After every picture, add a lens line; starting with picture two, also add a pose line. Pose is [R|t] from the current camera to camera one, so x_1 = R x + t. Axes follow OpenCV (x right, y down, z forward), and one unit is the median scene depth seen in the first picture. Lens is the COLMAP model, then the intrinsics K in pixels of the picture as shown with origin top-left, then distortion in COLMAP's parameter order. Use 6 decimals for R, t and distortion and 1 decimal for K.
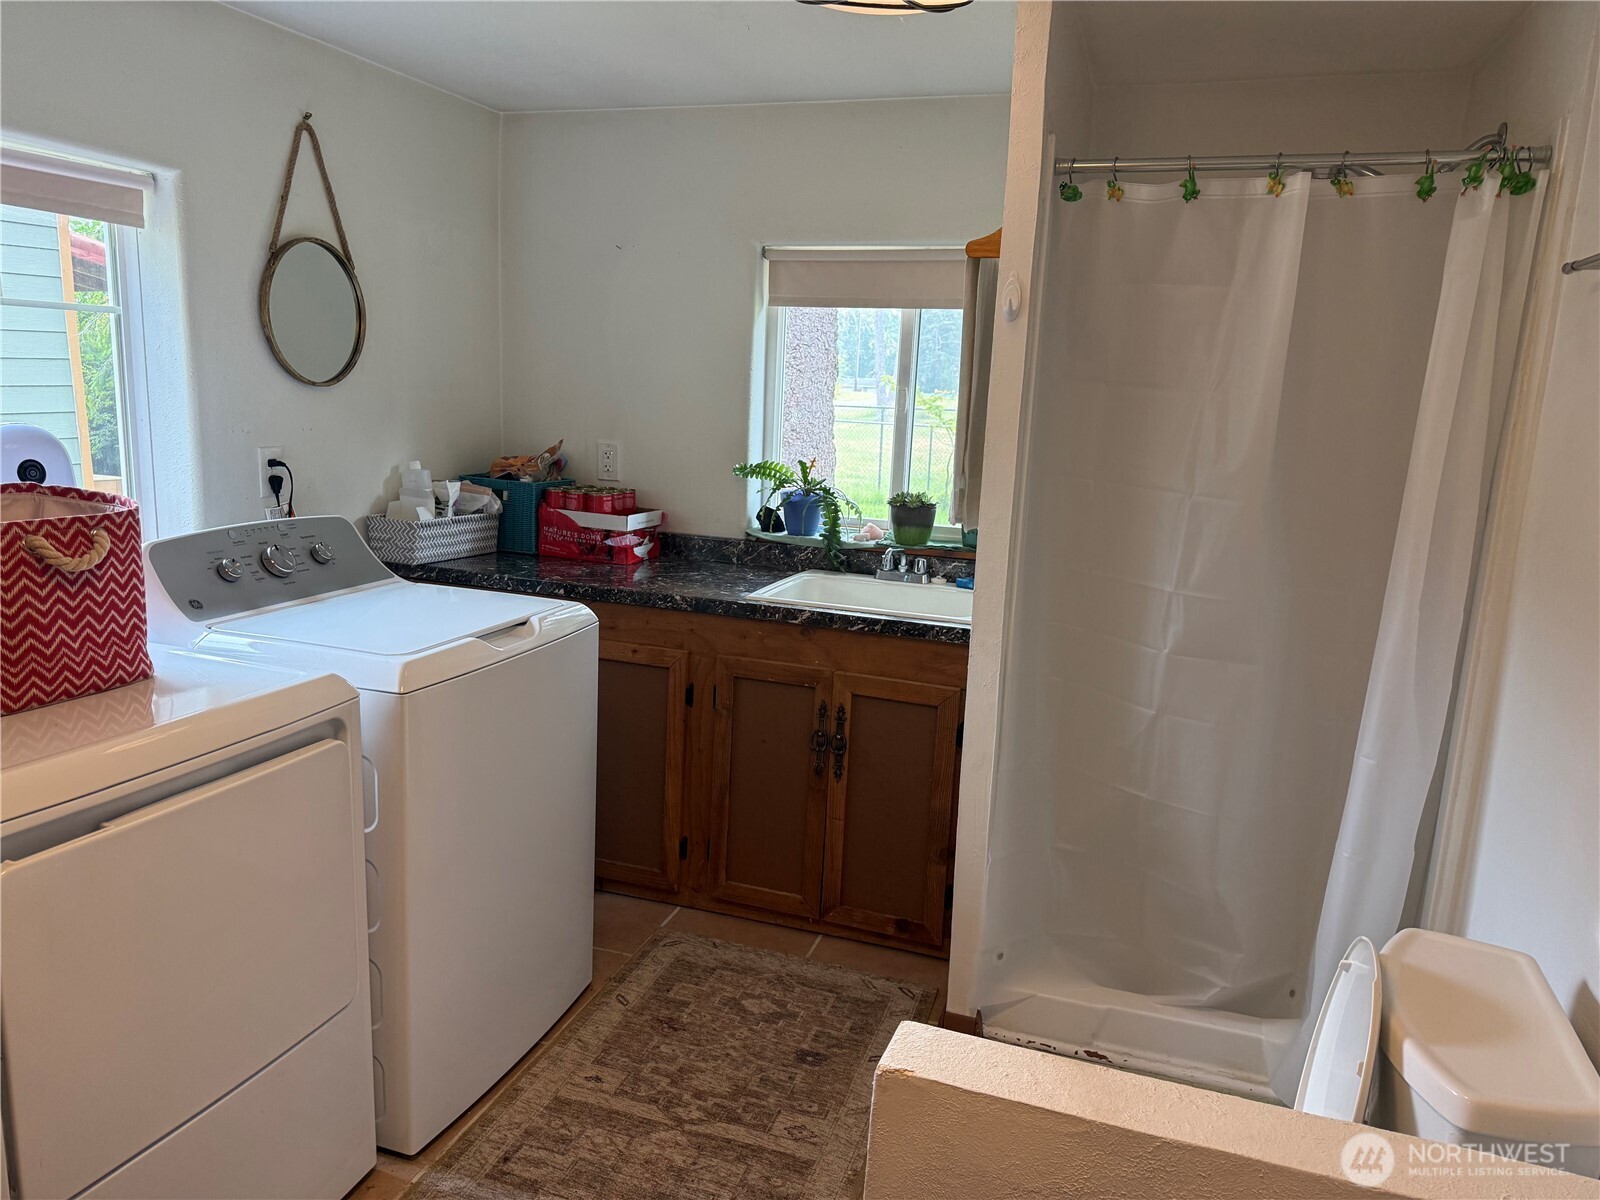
lens RADIAL K [[1141.5, 0, 799.8], [0, 1141.5, 604.2], [0, 0, 1]] dist [-0.011911, 0.000070]
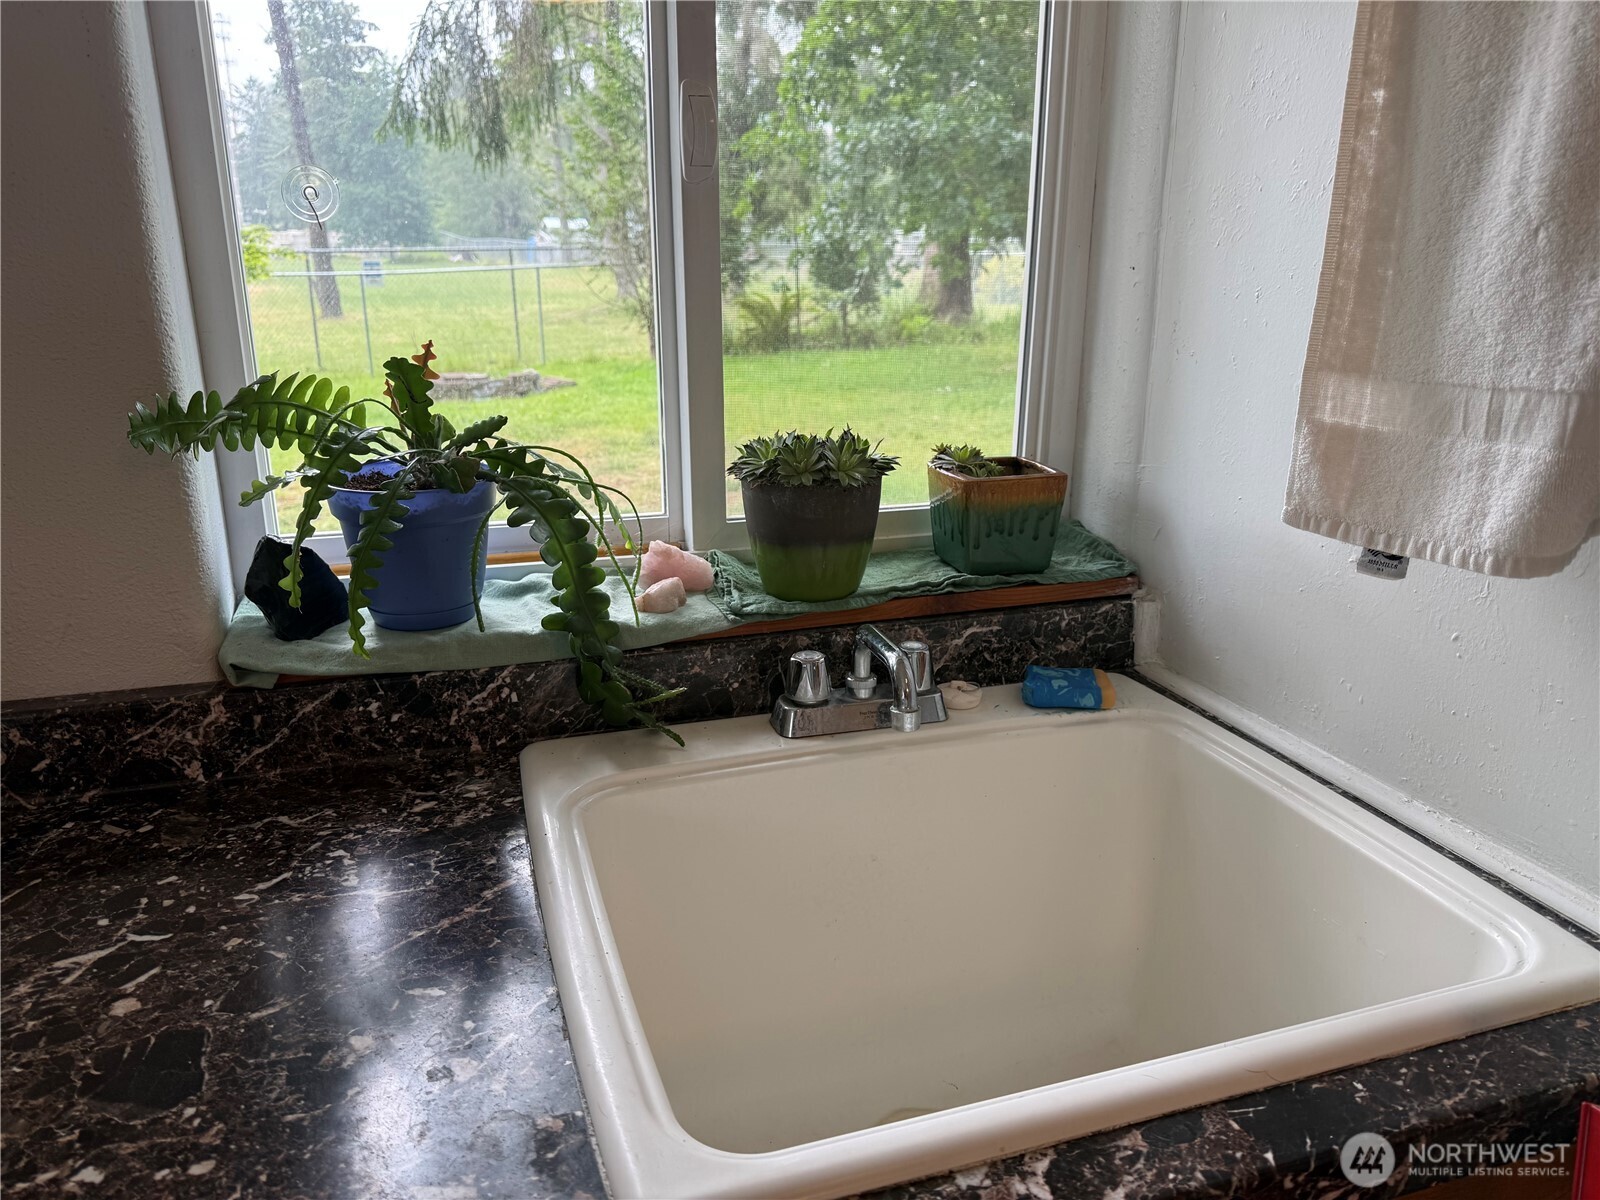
lens RADIAL K [[1141.5, 0, 796.7], [0, 1141.5, 602.2], [0, 0, 1]] dist [-0.011911, 0.000070]
pose [[0.785800, -0.221047, 0.577629, -0.091586], [0.141410, 0.973424, 0.180137, -0.104645], [-0.602097, -0.059869, 0.796175, 0.722580]]
